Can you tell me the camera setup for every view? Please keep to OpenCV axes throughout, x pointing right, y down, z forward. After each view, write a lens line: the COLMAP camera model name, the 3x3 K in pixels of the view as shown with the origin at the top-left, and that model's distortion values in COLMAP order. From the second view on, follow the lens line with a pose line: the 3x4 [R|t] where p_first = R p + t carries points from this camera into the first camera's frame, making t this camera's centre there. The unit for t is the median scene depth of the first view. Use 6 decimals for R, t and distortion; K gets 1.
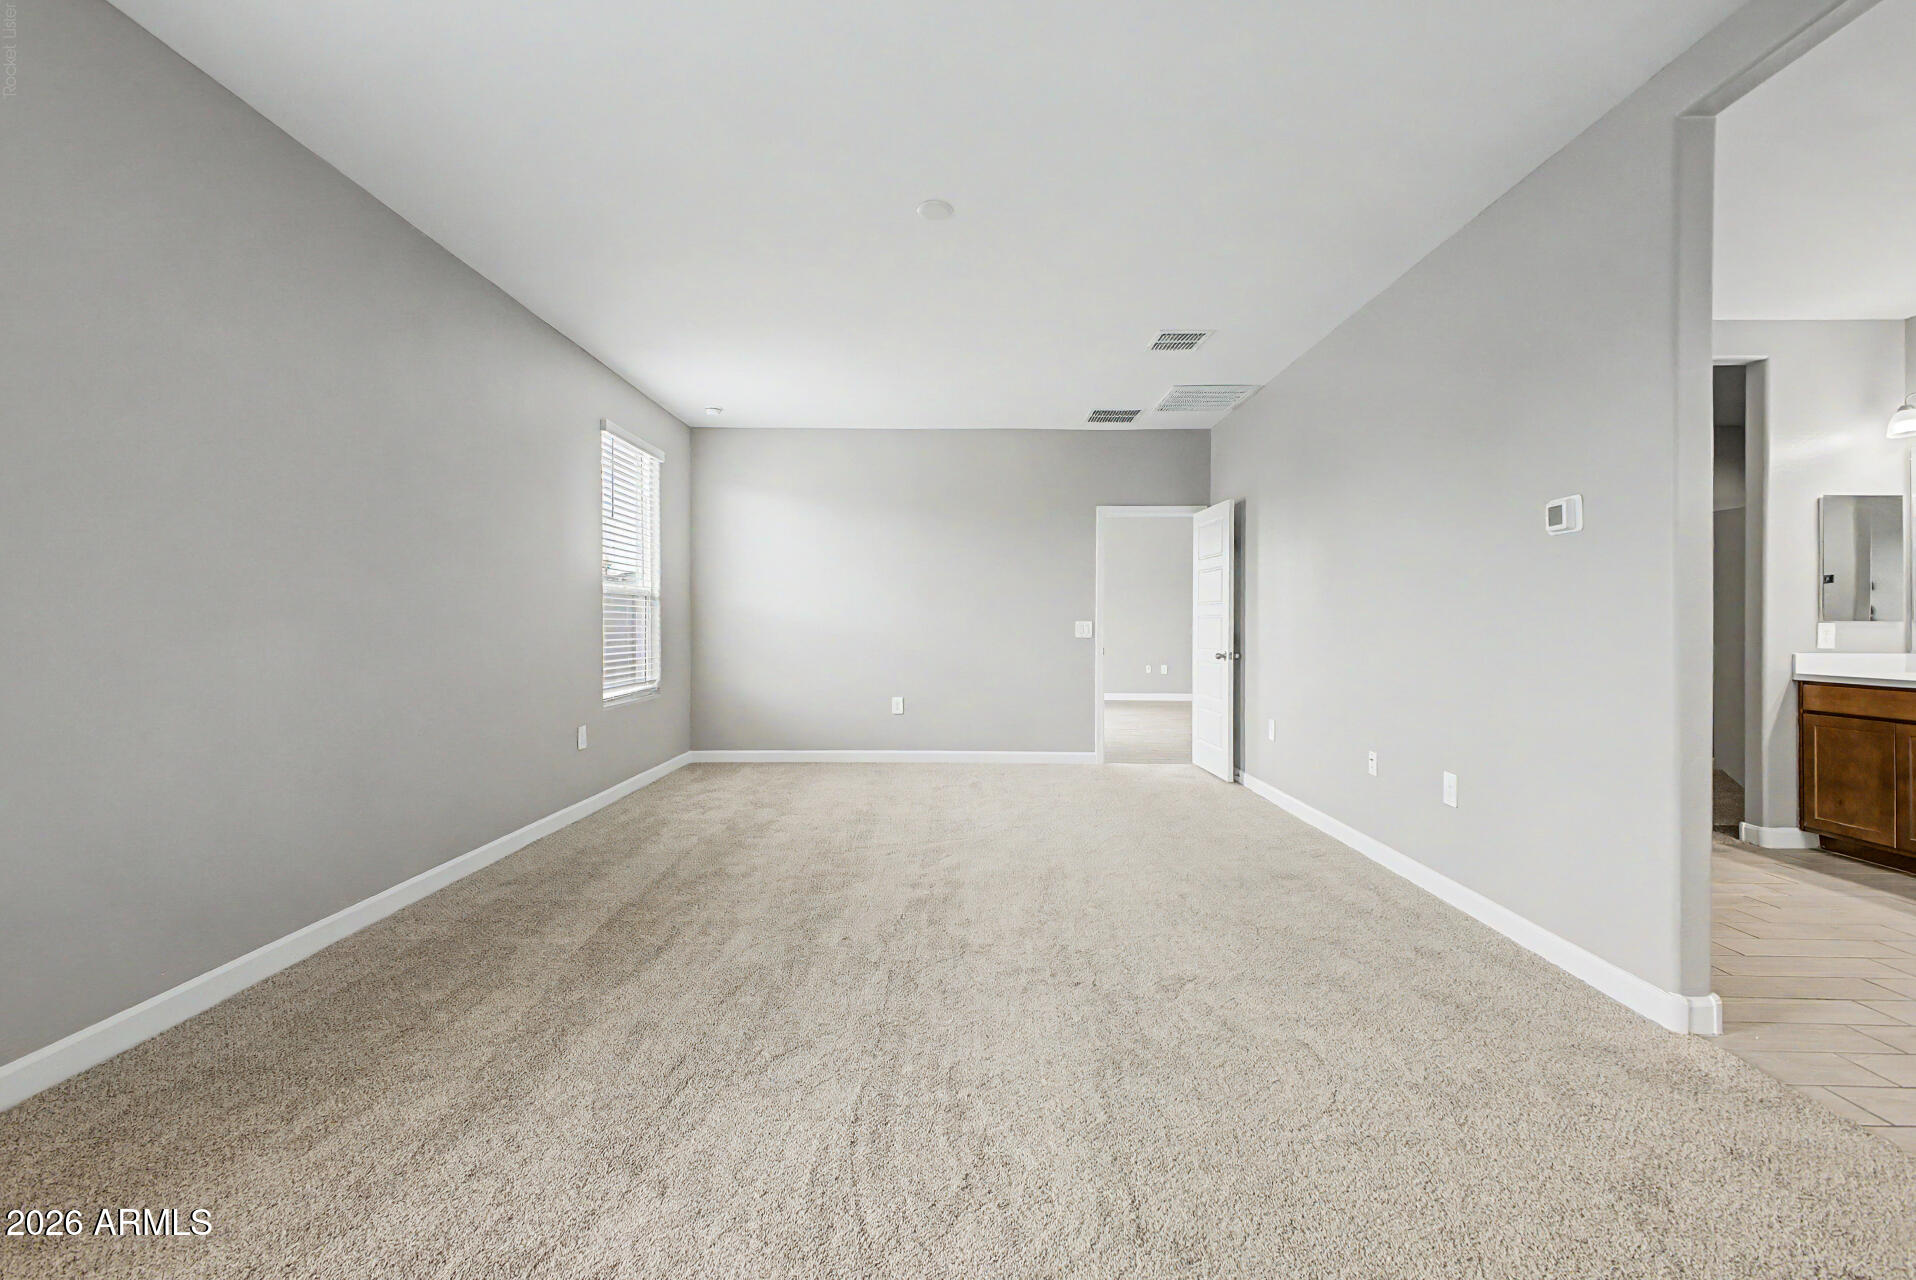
lens RADIAL K [[764.5, 0, 963.7], [0, 764.5, 643.0], [0, 0, 1]] dist [0.012573, -0.003866]
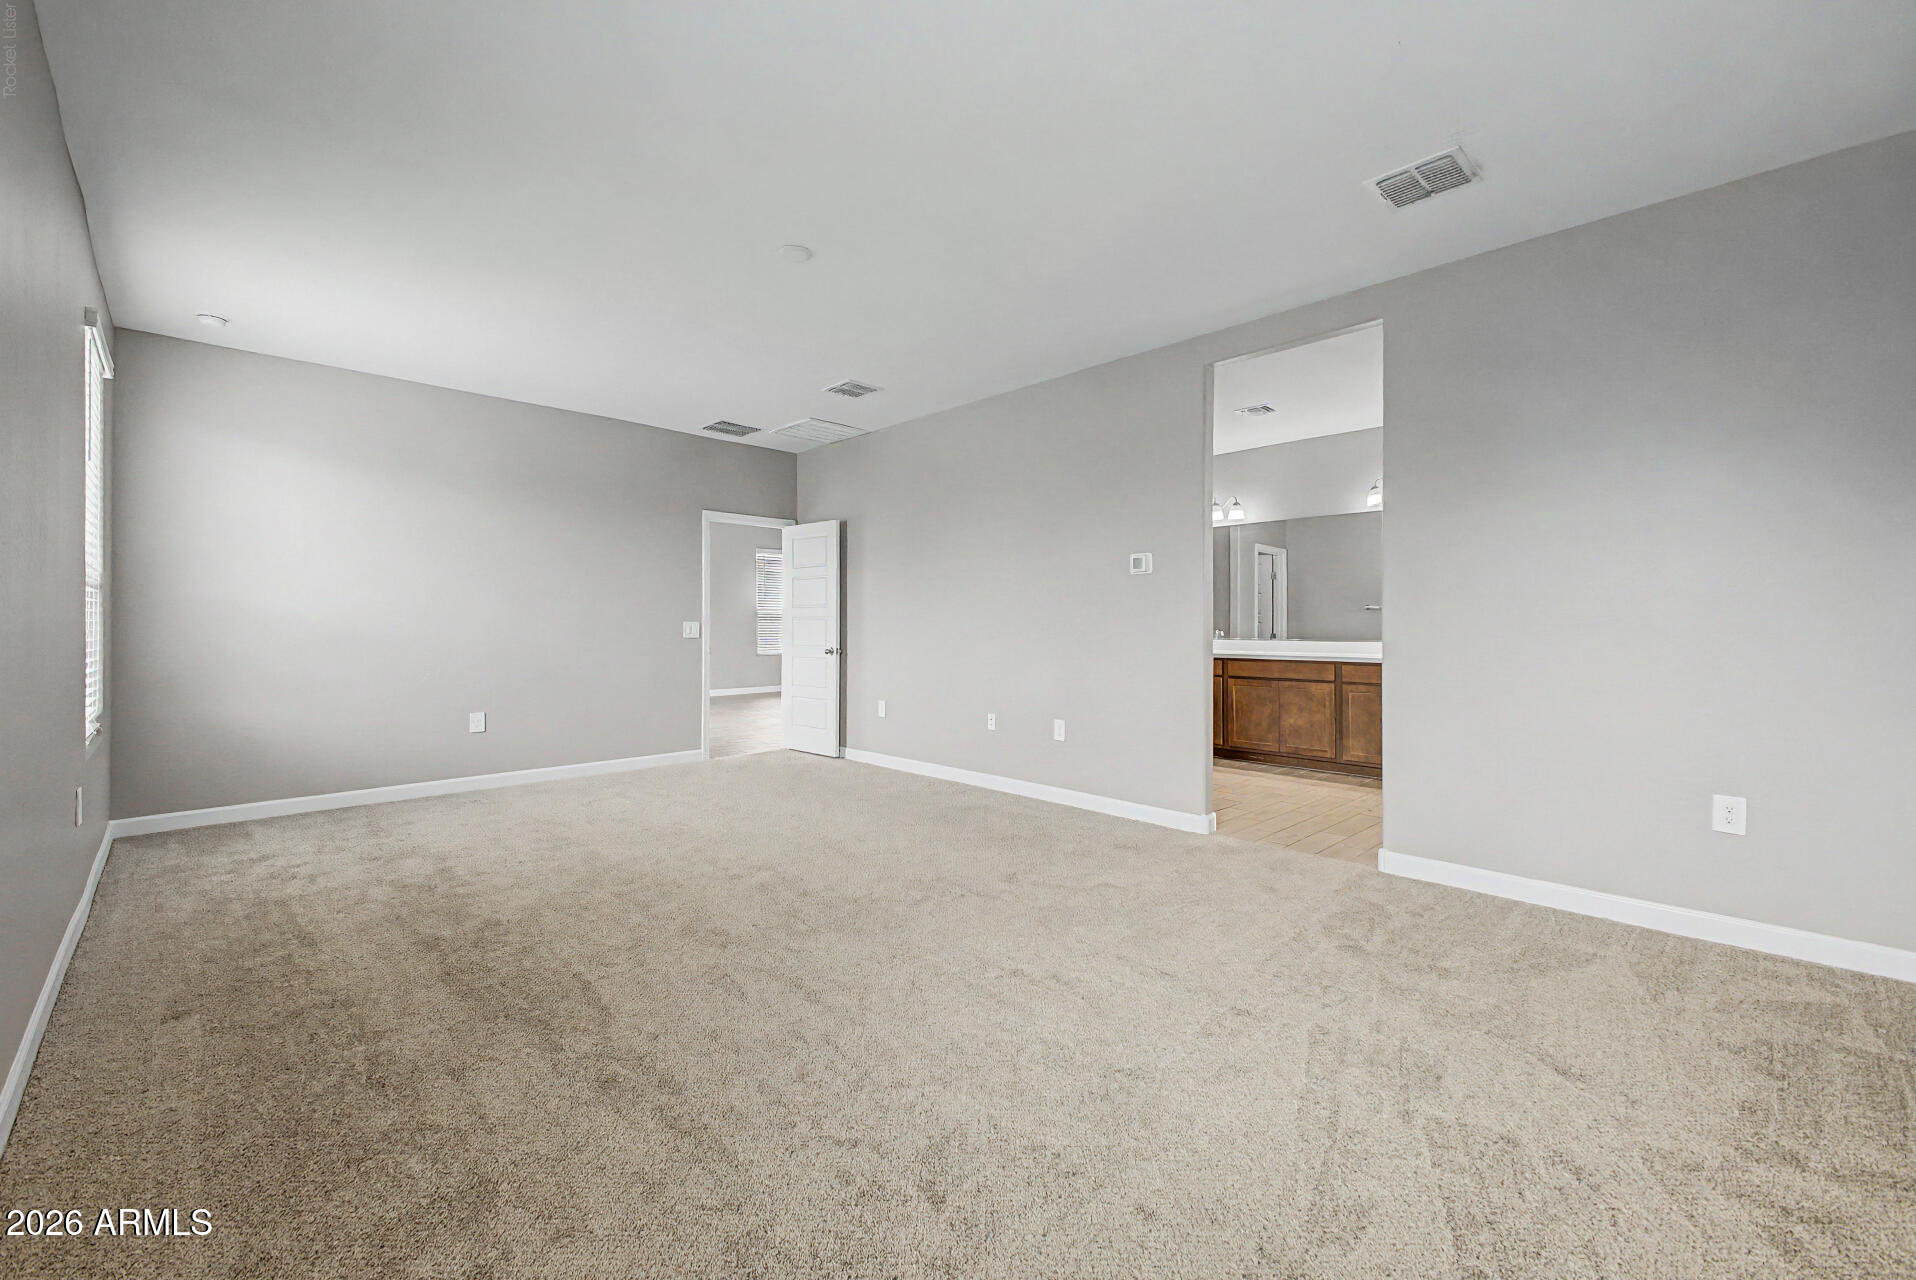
lens RADIAL K [[764.5, 0, 972.5], [0, 764.5, 632.4], [0, 0, 1]] dist [0.012573, -0.003866]
pose [[0.704005, -0.010625, 0.710116, -0.344291], [0.017885, 0.999836, -0.002771, -0.004626], [-0.709970, 0.014651, 0.704079, 0.018082]]
